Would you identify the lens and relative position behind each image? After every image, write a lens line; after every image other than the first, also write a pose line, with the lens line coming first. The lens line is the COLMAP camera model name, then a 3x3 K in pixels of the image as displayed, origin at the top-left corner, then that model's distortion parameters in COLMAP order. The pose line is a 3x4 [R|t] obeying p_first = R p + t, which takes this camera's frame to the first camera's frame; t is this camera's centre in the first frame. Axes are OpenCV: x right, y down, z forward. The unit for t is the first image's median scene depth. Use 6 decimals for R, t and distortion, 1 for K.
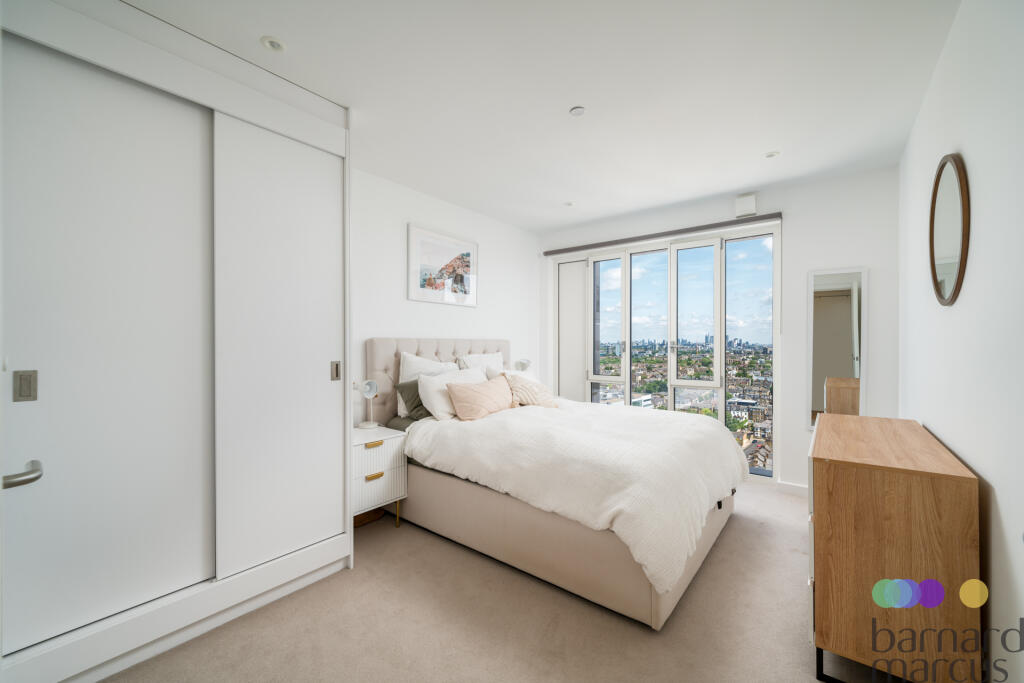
lens RADIAL K [[418.1, 0, 511.5], [0, 418.1, 342.0], [0, 0, 1]] dist [0.000503, 0.000041]
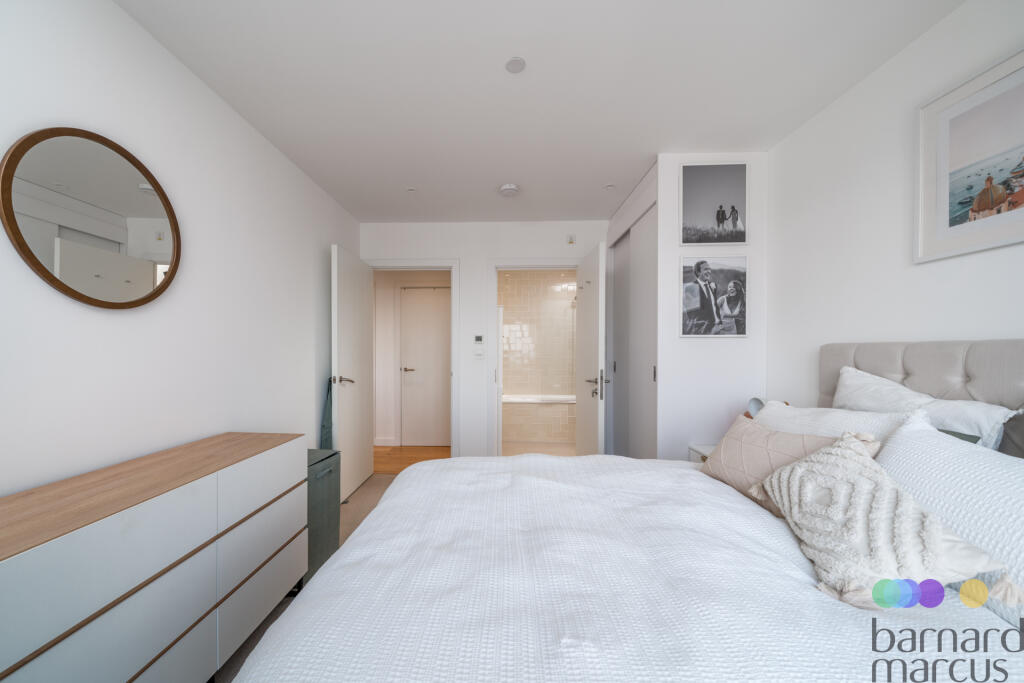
lens RADIAL K [[388.0, 0, 511.3], [0, 388.0, 345.9], [0, 0, 1]] dist [-0.003986, -0.000354]
pose [[-0.800213, -0.002189, -0.599711, 0.395988], [-0.000801, 0.999996, -0.002581, -0.001564], [0.599715, -0.001585, -0.800212, 1.036199]]
